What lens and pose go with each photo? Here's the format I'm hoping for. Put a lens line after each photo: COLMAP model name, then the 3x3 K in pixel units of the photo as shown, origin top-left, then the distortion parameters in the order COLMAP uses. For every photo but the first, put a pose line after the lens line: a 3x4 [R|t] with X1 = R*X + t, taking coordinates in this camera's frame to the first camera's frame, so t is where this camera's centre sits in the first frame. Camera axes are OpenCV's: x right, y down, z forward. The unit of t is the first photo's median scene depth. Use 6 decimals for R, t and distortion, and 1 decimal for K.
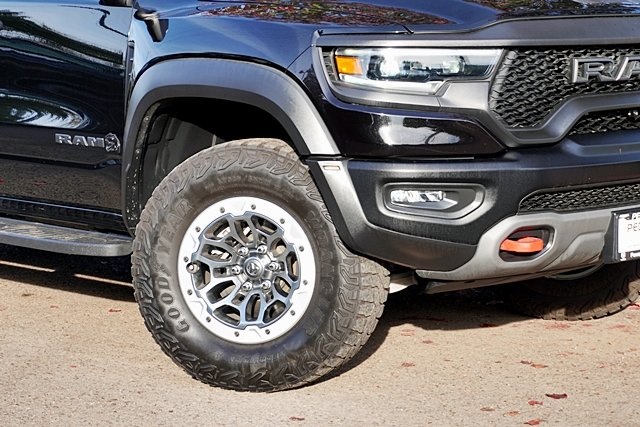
lens RADIAL K [[1847.1, 0, 320.0], [0, 1847.1, 213.5], [0, 0, 1]] dist [-0.028049, 0.095878]
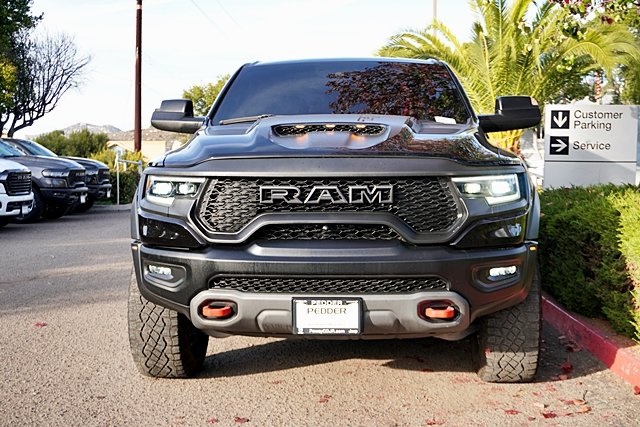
lens RADIAL K [[908.7, 0, 320.0], [0, 908.7, 213.5], [0, 0, 1]] dist [0.001517, 0.000726]
pose [[0.645002, 0.050366, -0.762520, 0.692814], [-0.082844, 0.996553, -0.004252, -0.062737], [0.759677, 0.065913, 0.646951, 0.574270]]
